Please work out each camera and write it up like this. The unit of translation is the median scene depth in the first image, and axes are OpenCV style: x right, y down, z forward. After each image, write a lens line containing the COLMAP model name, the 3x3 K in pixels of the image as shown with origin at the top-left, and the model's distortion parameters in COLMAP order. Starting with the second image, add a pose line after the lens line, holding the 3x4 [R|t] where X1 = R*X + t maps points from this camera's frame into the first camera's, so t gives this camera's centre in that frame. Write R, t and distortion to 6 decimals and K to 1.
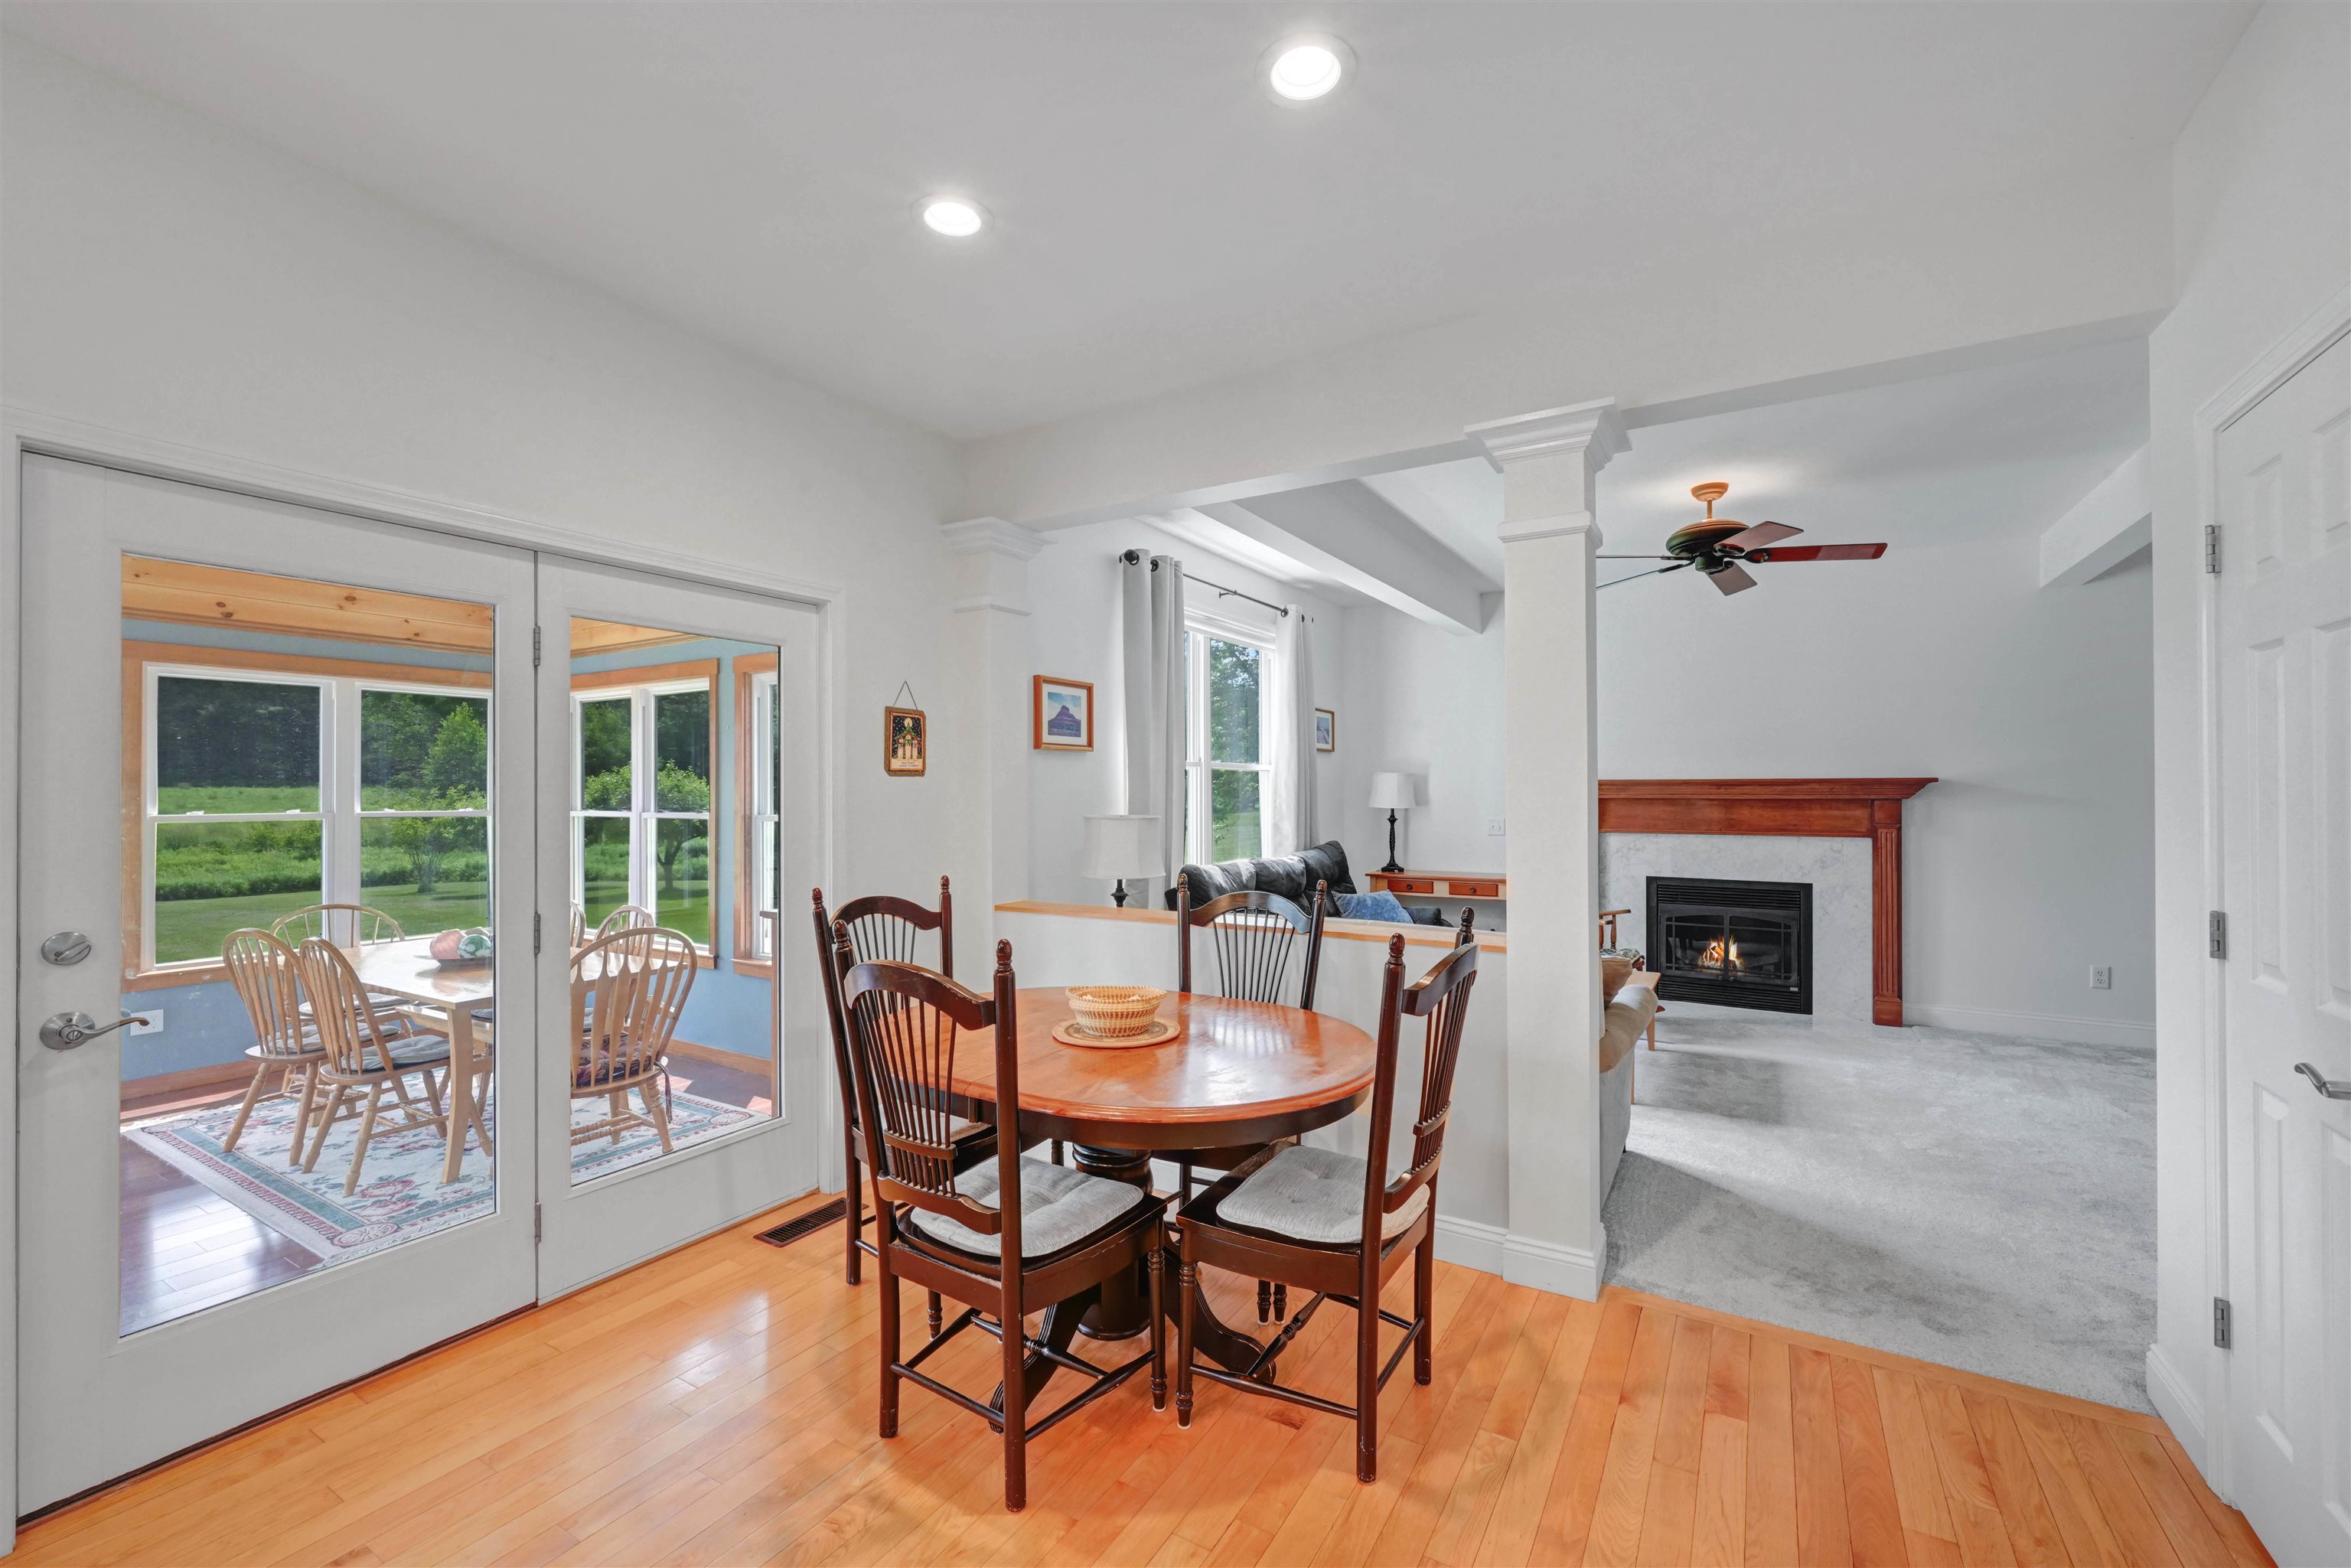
lens RADIAL K [[959.5, 0, 1183.2], [0, 959.5, 785.9], [0, 0, 1]] dist [0.001316, 0.000236]
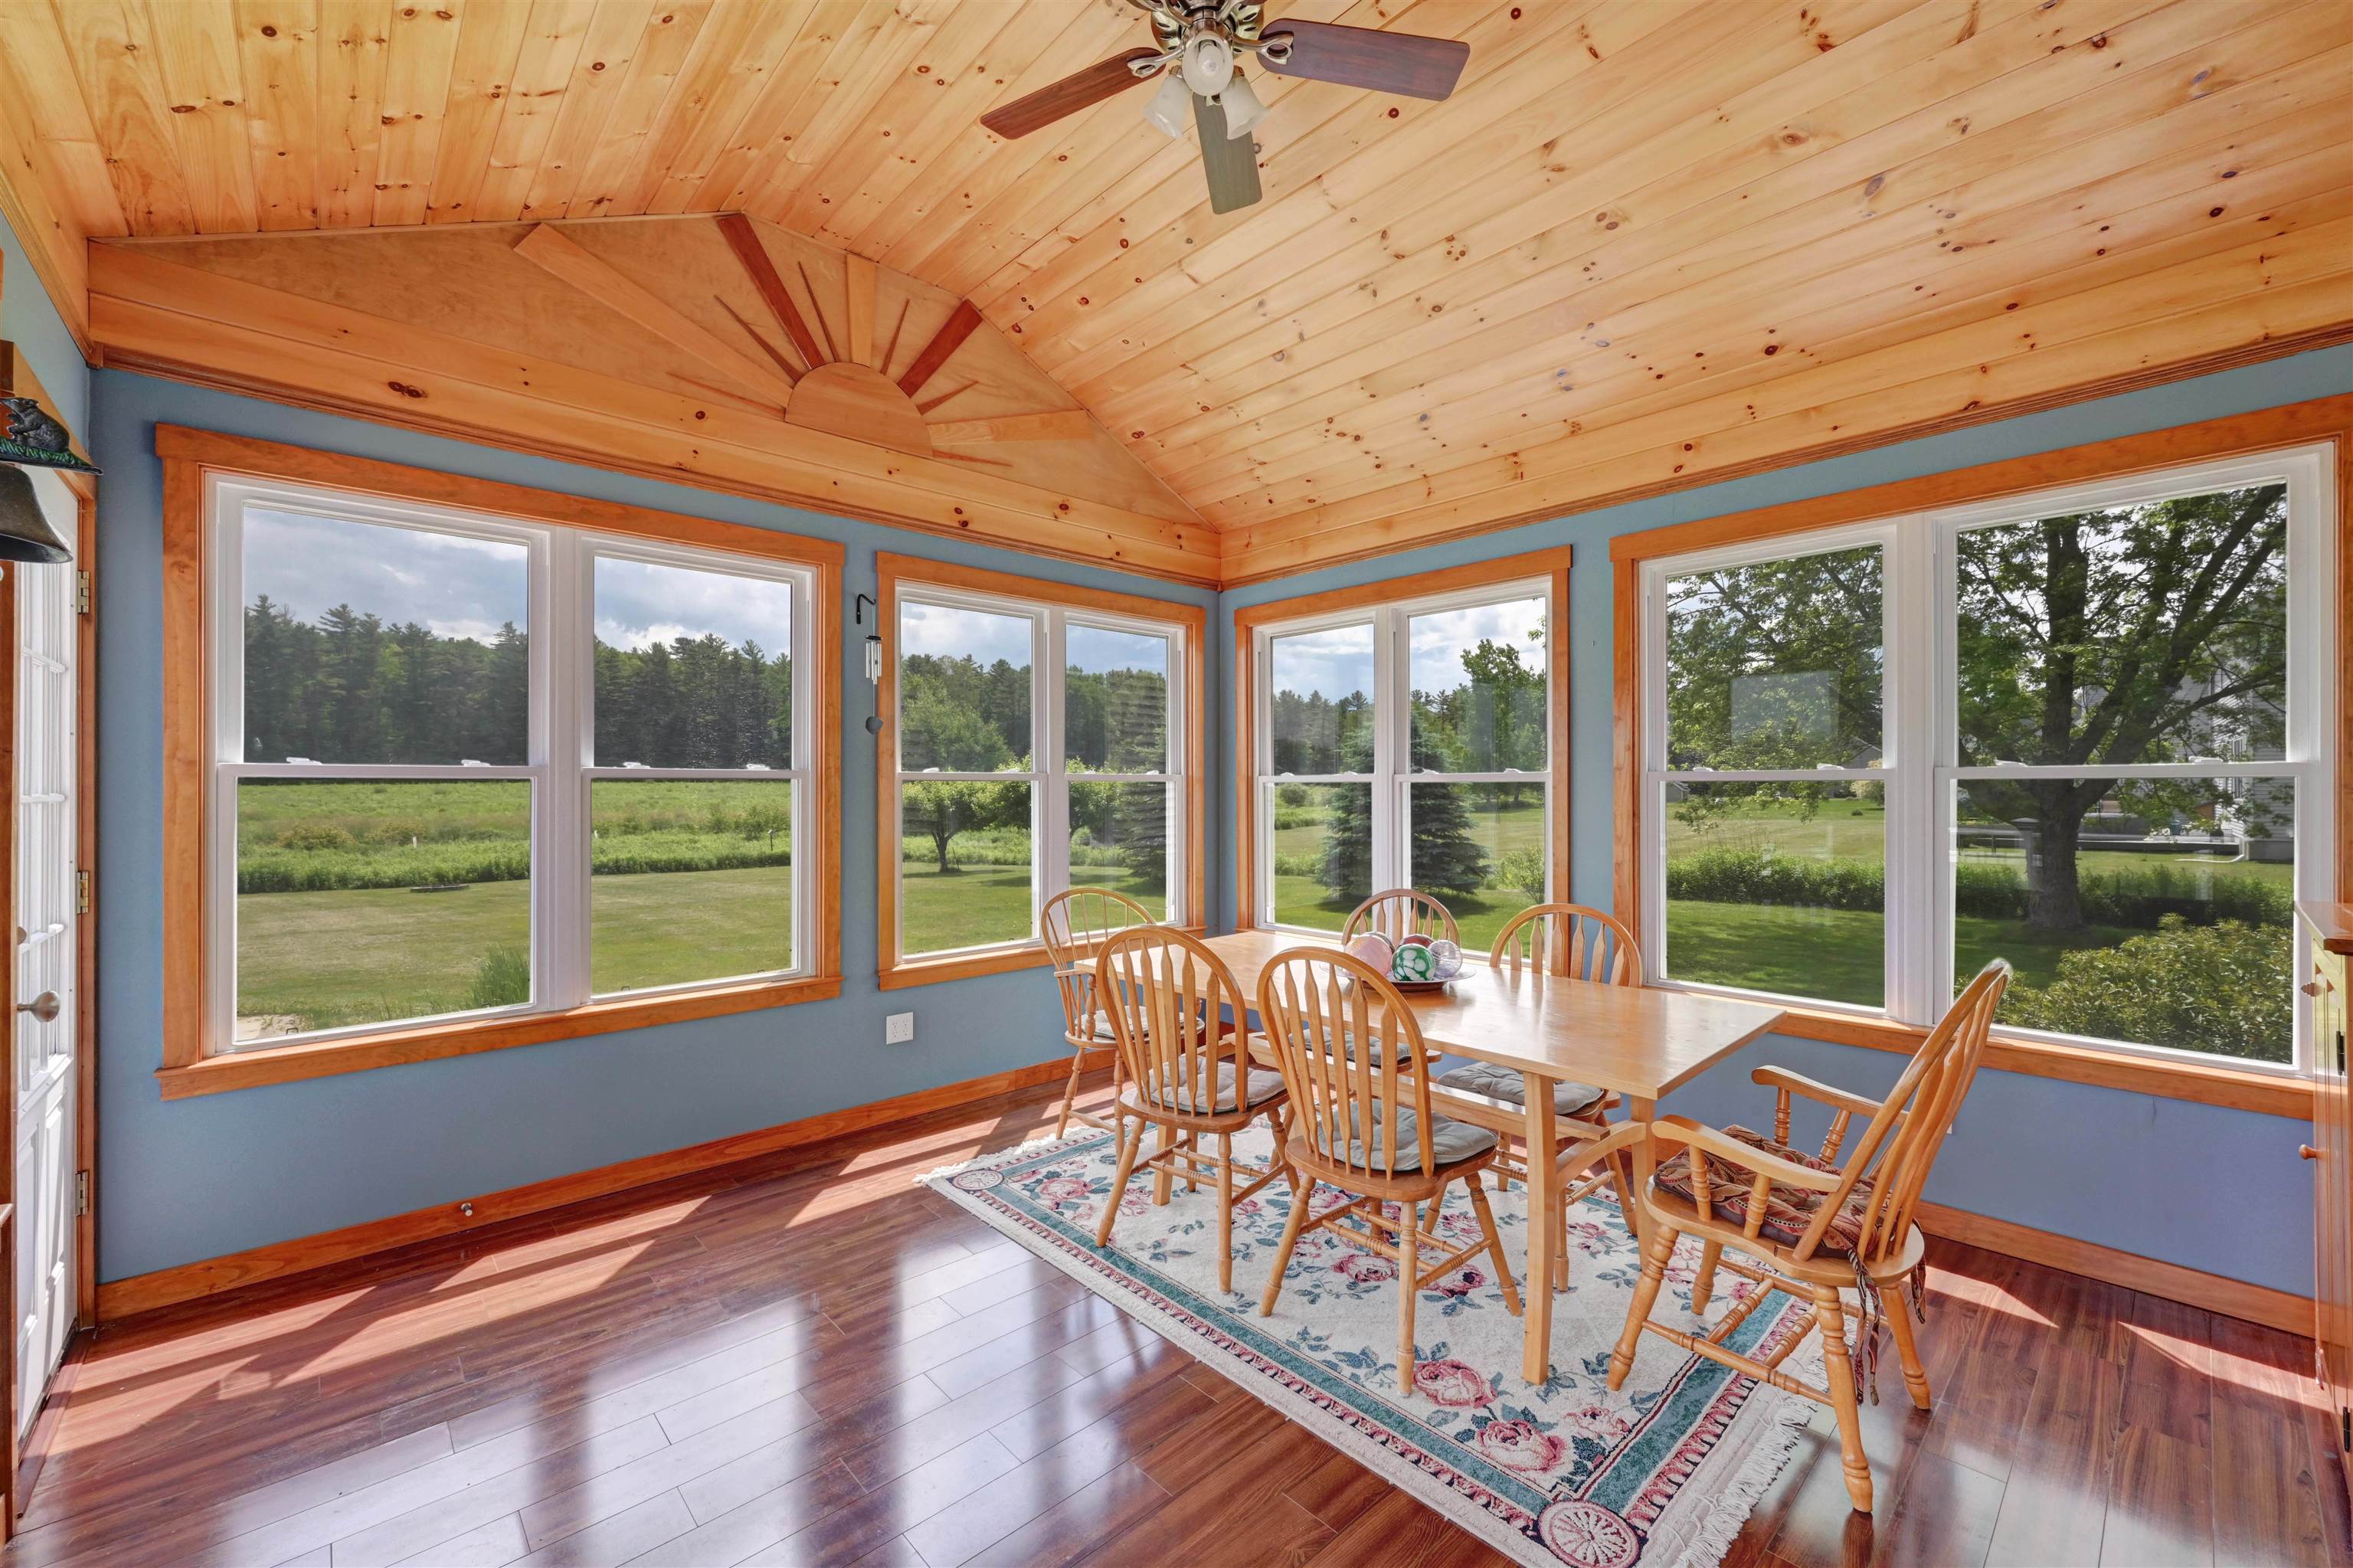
lens RADIAL K [[935.1, 0, 1176.5], [0, 935.1, 784.0], [0, 0, 1]] dist [0.000259, -0.000002]
pose [[0.961233, -0.000457, -0.275736, -0.857984], [0.001006, 0.999998, 0.001847, 0.054446], [0.275734, -0.002053, 0.961232, 0.419208]]
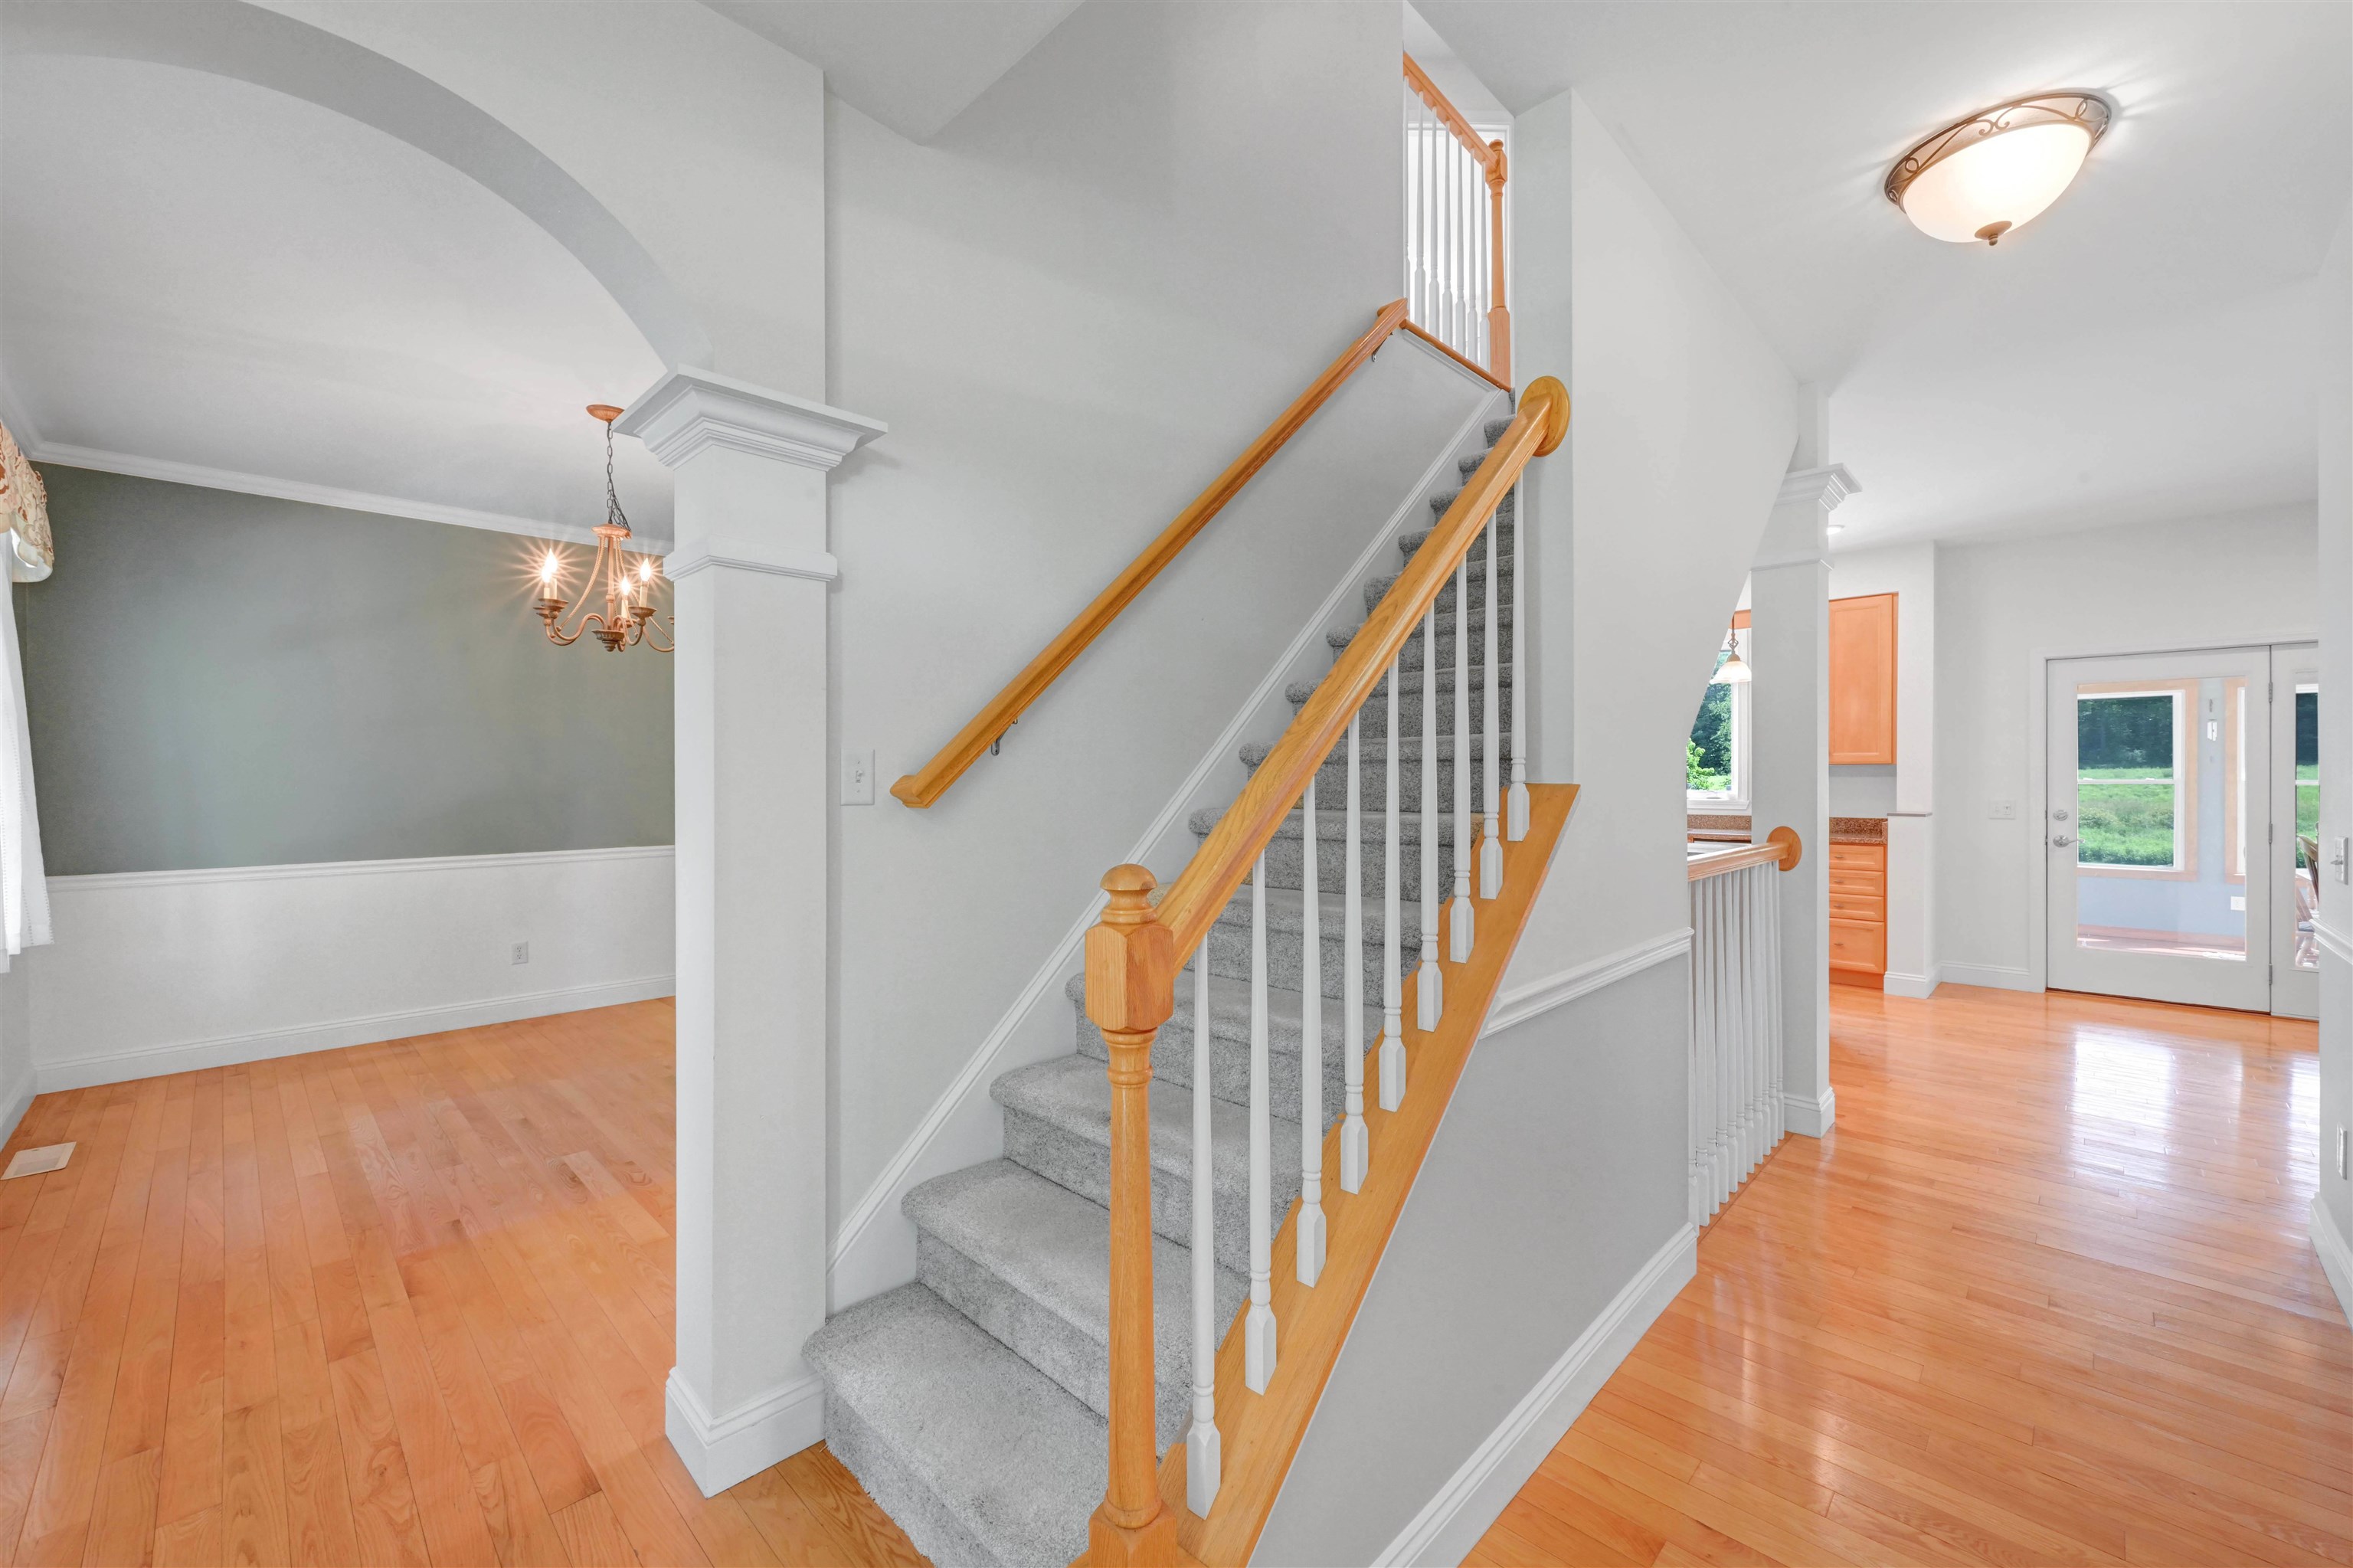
lens RADIAL K [[935.1, 0, 1176.5], [0, 935.1, 784.0], [0, 0, 1]] dist [0.000259, -0.000002]
pose [[-0.236388, 0.010958, -0.971597, 1.251118], [0.010461, 0.999907, 0.008732, 0.004798], [0.971602, -0.008100, -0.236481, -0.544955]]
